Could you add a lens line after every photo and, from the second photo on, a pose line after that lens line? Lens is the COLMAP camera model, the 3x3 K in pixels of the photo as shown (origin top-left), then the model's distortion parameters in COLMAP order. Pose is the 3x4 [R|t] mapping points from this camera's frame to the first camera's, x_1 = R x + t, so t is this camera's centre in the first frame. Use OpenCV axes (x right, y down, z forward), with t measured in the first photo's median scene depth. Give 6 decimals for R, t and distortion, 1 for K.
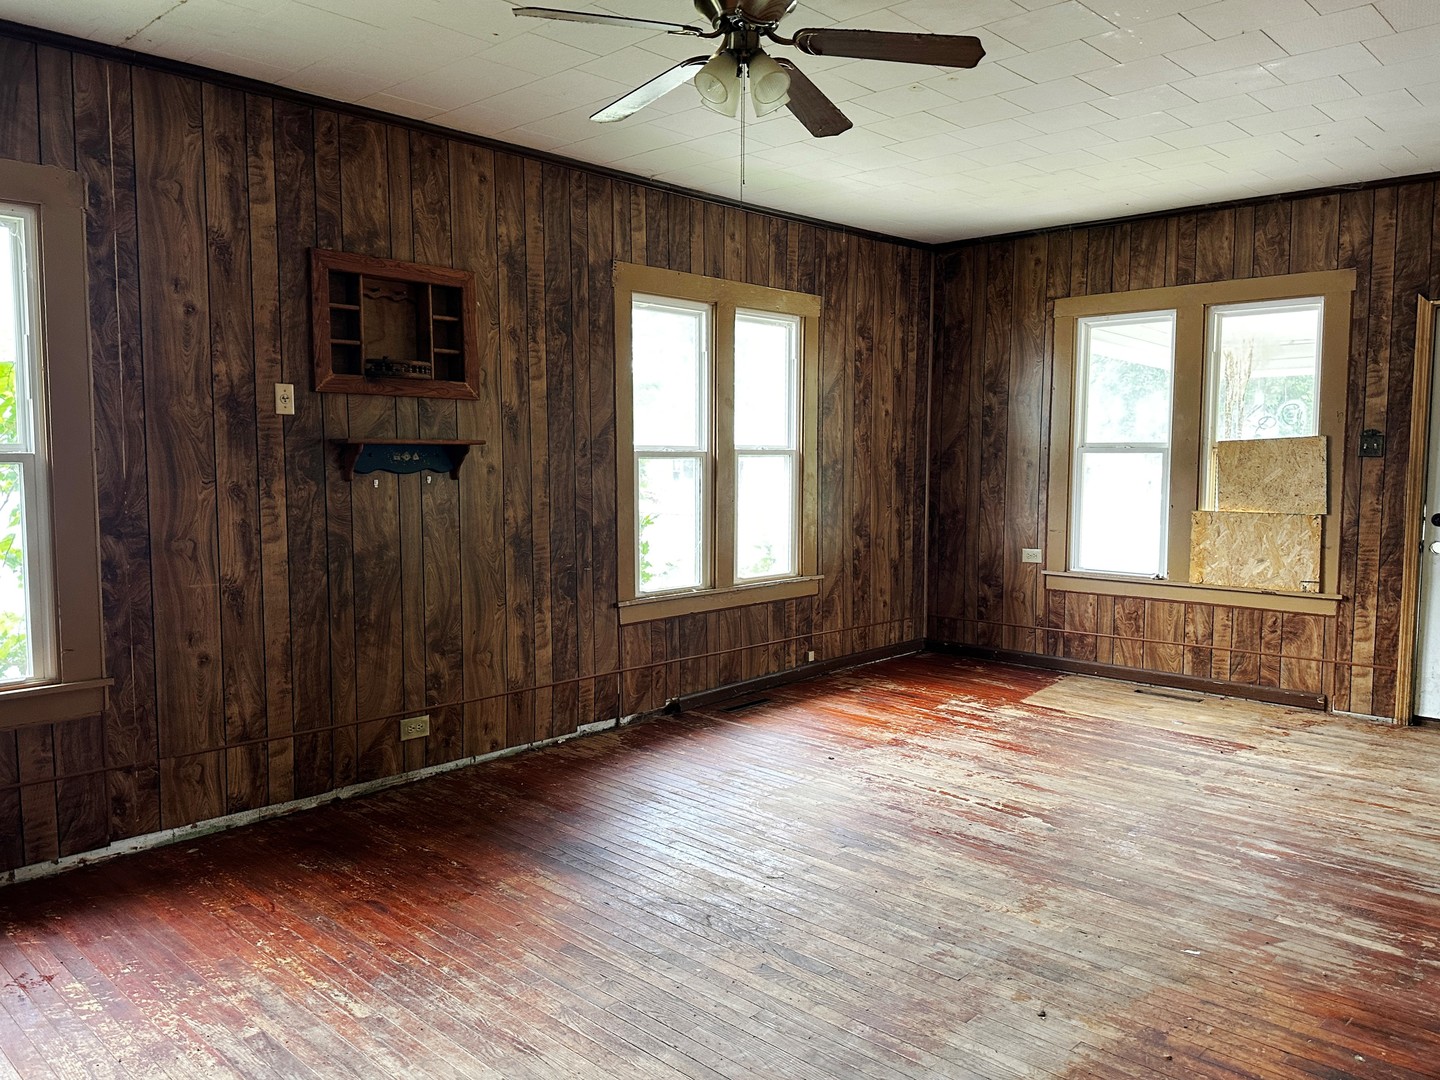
lens RADIAL K [[1023.5, 0, 747.5], [0, 1023.5, 547.1], [0, 0, 1]] dist [0.102992, -0.140360]
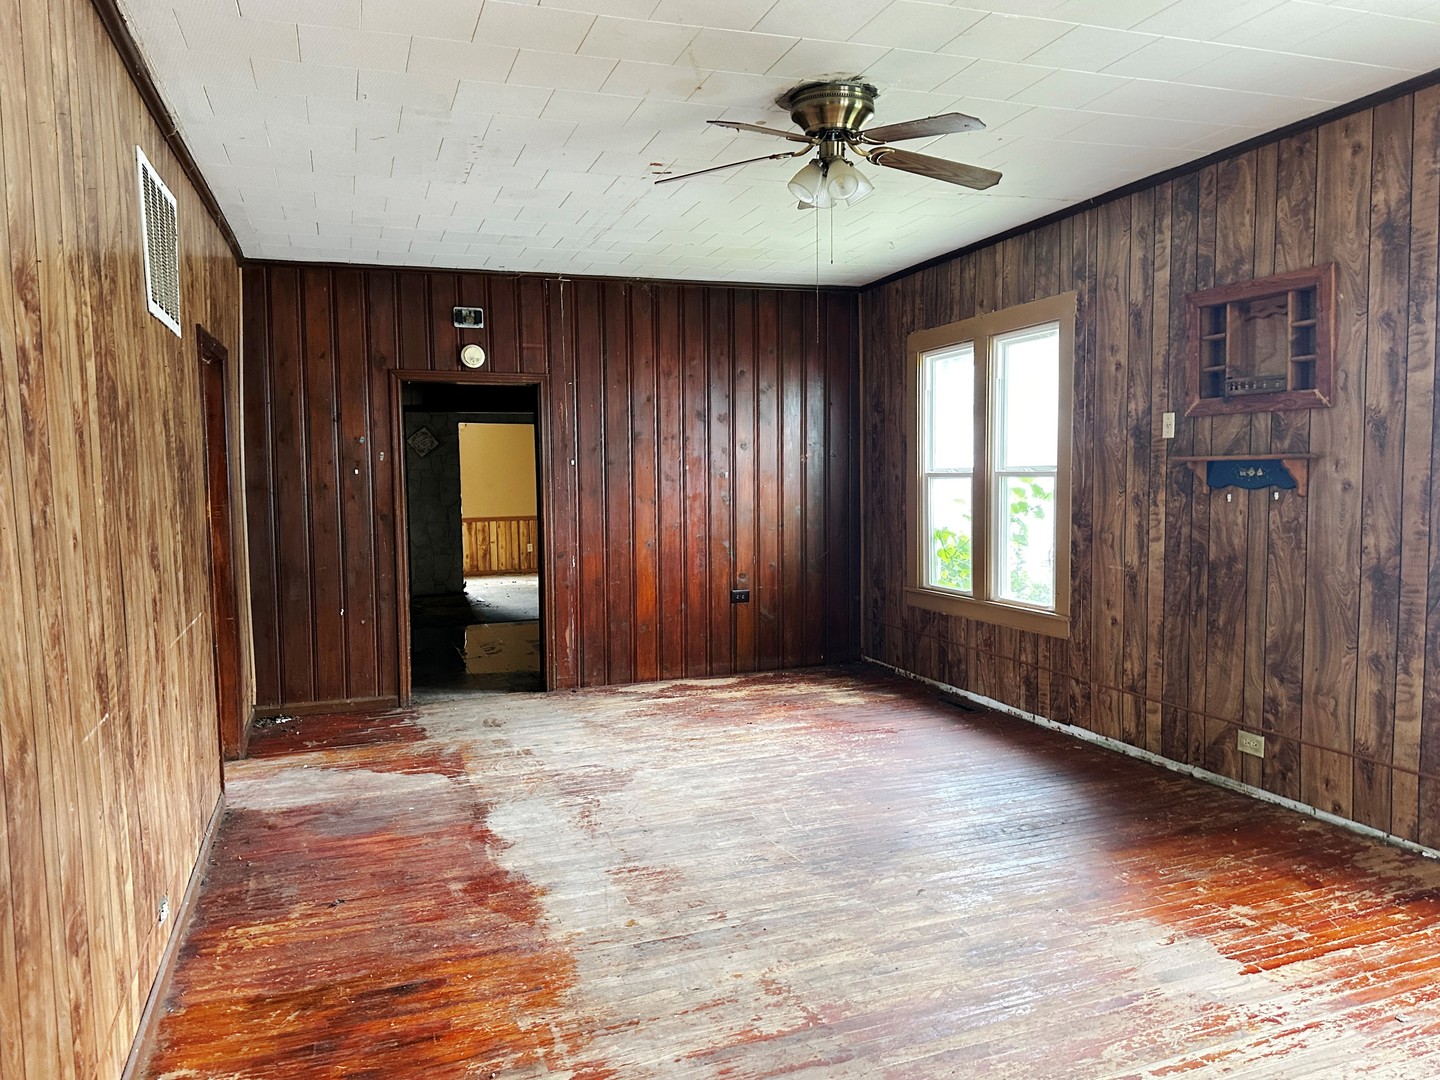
lens RADIAL K [[1023.5, 0, 747.5], [0, 1023.5, 547.1], [0, 0, 1]] dist [0.102992, -0.140360]
pose [[-0.412524, 0.078184, -0.907585, 0.820240], [-0.062125, 0.991576, 0.113657, -0.102940], [0.908826, 0.103270, -0.404192, 1.000637]]
